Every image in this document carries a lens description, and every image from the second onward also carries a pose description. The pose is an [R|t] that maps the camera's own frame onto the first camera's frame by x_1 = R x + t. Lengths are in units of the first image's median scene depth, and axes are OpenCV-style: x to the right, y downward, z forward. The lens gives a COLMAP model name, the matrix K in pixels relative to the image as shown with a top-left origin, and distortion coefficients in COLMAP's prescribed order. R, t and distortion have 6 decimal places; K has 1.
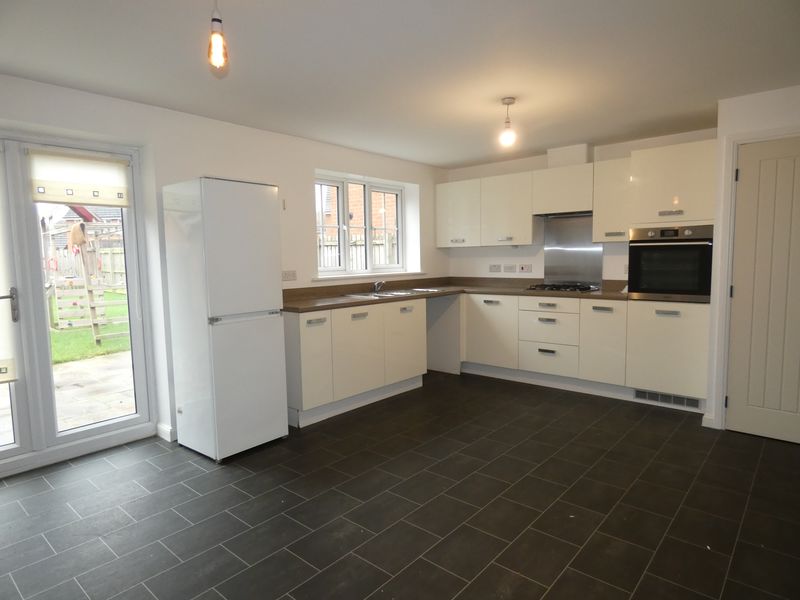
lens RADIAL K [[478.9, 0, 398.3], [0, 478.9, 299.4], [0, 0, 1]] dist [-0.004873, -0.001198]
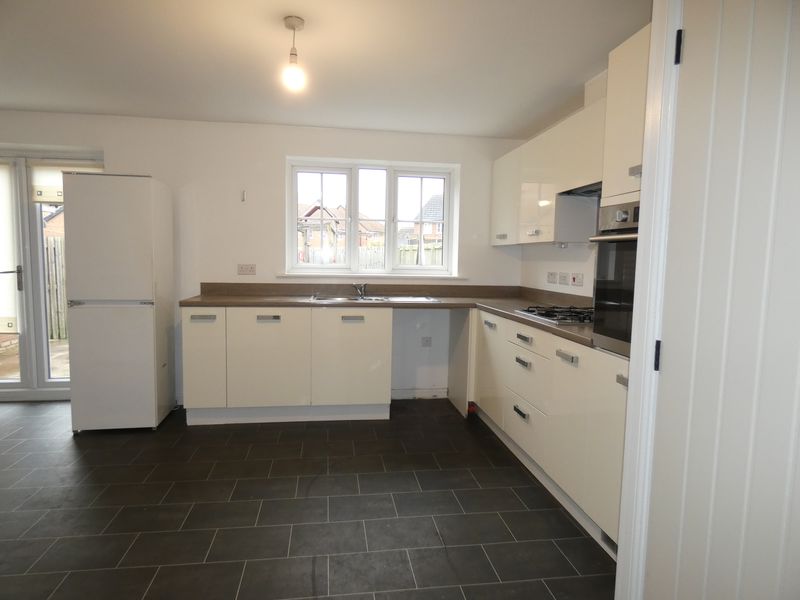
lens RADIAL K [[478.9, 0, 398.3], [0, 478.9, 299.4], [0, 0, 1]] dist [-0.004873, -0.001198]
pose [[0.759454, 0.086733, -0.644753, 0.687342], [-0.089089, 0.995602, 0.028992, -0.048832], [0.644432, 0.035422, 0.763841, 0.499170]]
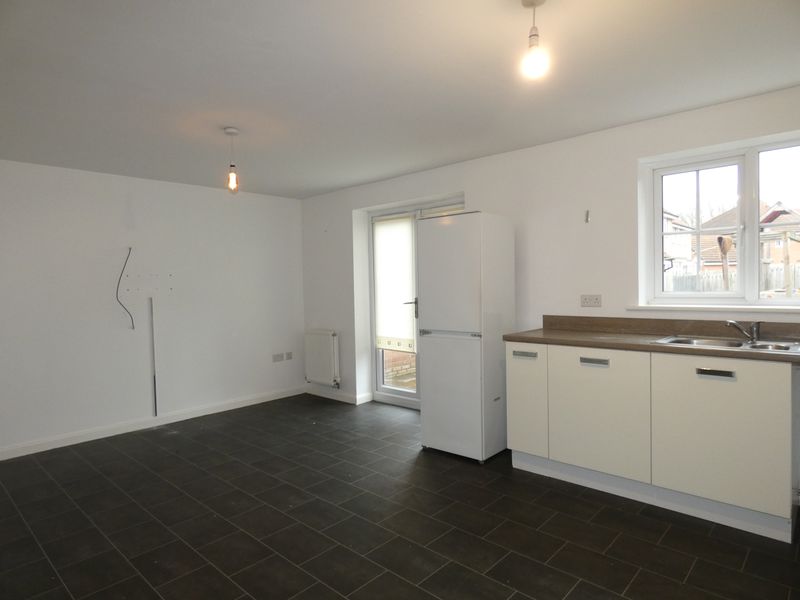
lens RADIAL K [[478.9, 0, 398.3], [0, 478.9, 299.4], [0, 0, 1]] dist [-0.004873, -0.001198]
pose [[-0.035755, 0.054003, -0.997900, 0.663707], [-0.066019, 0.996230, 0.056278, -0.082970], [0.997178, 0.067893, -0.032055, 0.751005]]
